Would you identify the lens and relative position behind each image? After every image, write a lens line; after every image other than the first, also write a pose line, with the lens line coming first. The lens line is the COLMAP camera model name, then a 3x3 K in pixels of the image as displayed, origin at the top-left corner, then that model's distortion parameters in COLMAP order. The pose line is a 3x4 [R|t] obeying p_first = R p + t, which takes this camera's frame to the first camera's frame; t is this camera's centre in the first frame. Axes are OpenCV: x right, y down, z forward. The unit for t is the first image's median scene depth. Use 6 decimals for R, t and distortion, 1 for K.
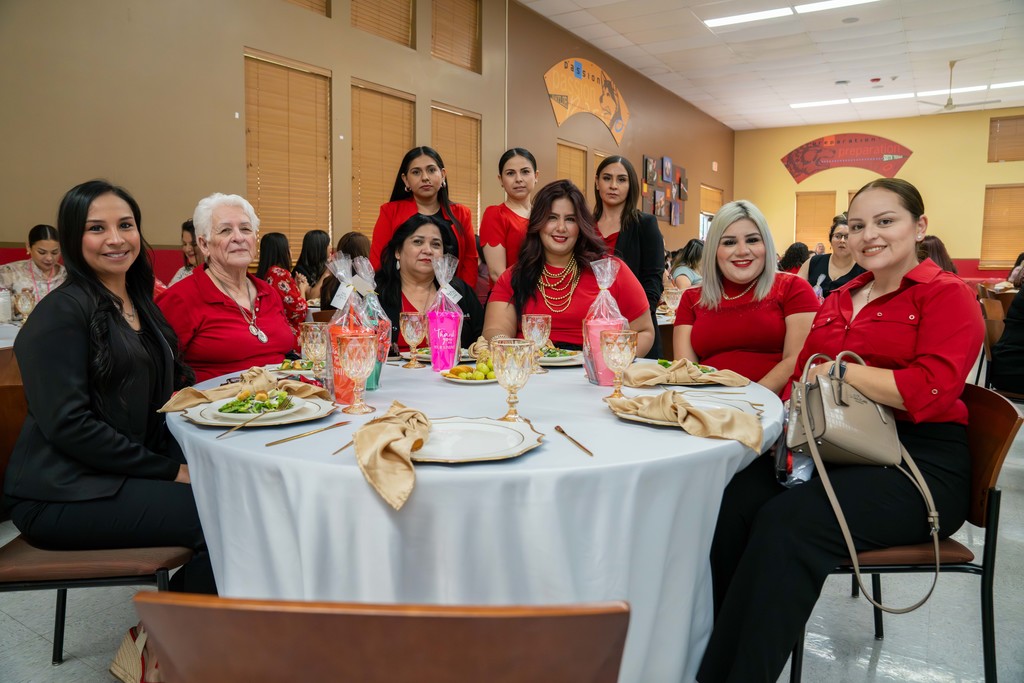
lens RADIAL K [[746.4, 0, 512.0], [0, 746.4, 341.5], [0, 0, 1]] dist [-0.118828, 0.085423]
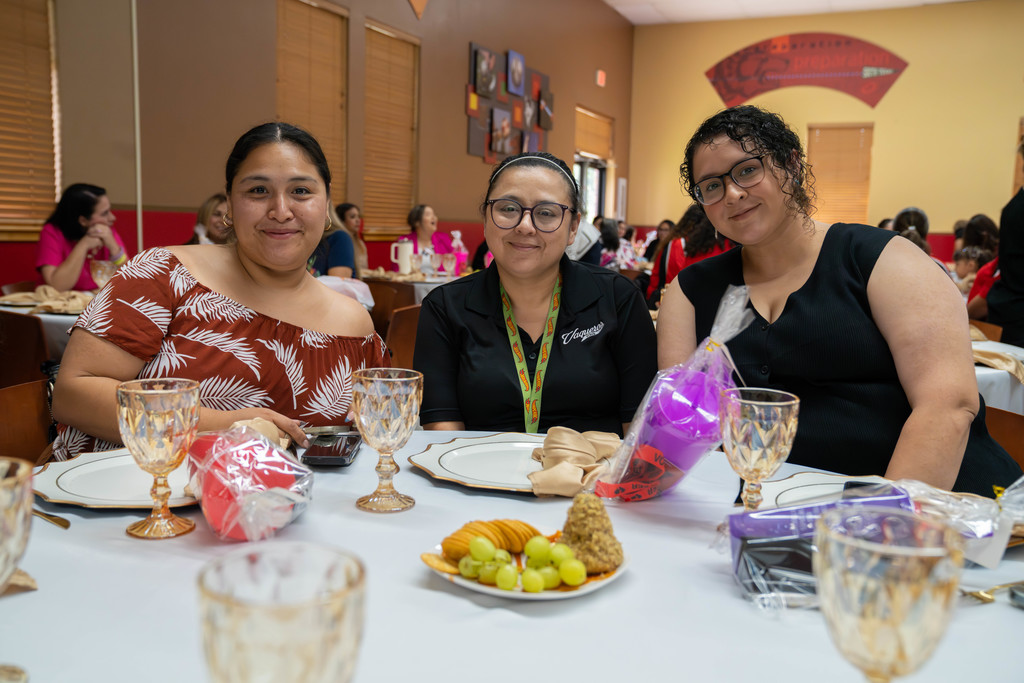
lens RADIAL K [[951.5, 0, 512.0], [0, 951.5, 341.5], [0, 0, 1]] dist [-0.006988, 0.014006]
pose [[0.987349, 0.003264, 0.158531, 0.084763], [-0.005656, 0.999877, 0.014638, -0.030710], [-0.158464, -0.015350, 0.987246, 0.244035]]
